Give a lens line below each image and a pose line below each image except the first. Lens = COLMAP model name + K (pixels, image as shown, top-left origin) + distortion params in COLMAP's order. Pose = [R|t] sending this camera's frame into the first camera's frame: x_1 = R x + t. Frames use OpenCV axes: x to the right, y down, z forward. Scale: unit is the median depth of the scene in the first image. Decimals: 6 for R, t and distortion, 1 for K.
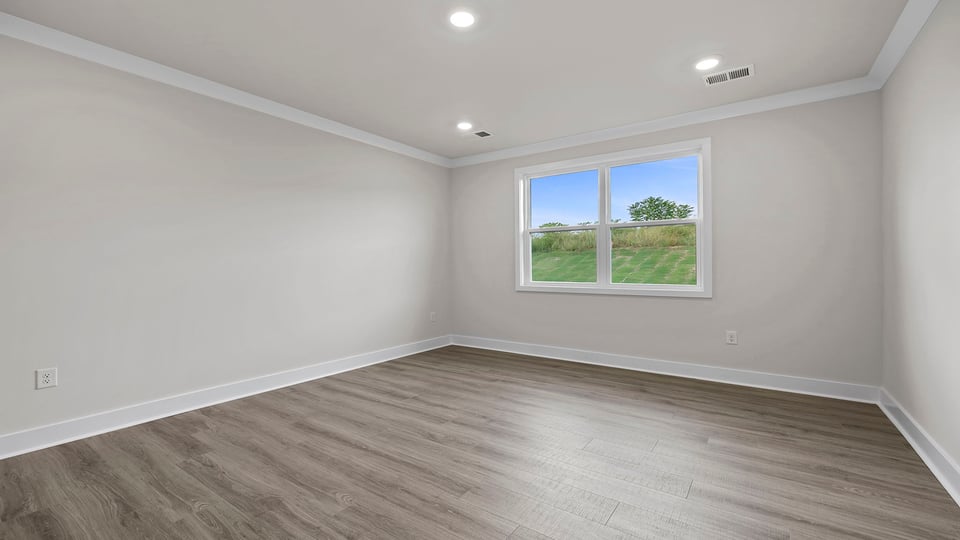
lens RADIAL K [[406.9, 0, 477.6], [0, 406.9, 264.6], [0, 0, 1]] dist [0.004642, 0.000114]
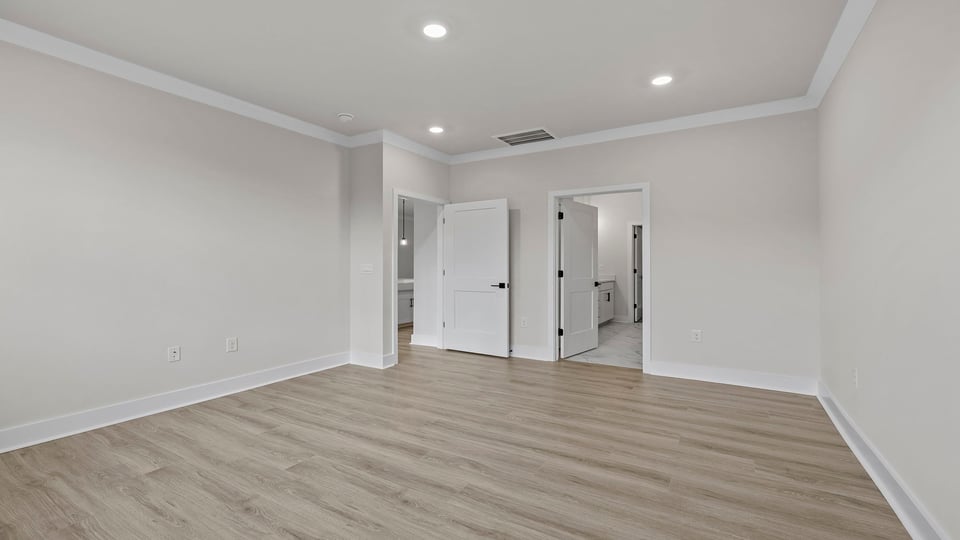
lens RADIAL K [[406.9, 0, 477.6], [0, 406.9, 264.6], [0, 0, 1]] dist [0.004642, 0.000114]
pose [[-0.997081, 0.005809, -0.076135, -0.061846], [0.006497, 0.999940, -0.008793, 0.005523], [0.076079, -0.009262, -0.997059, 2.046046]]
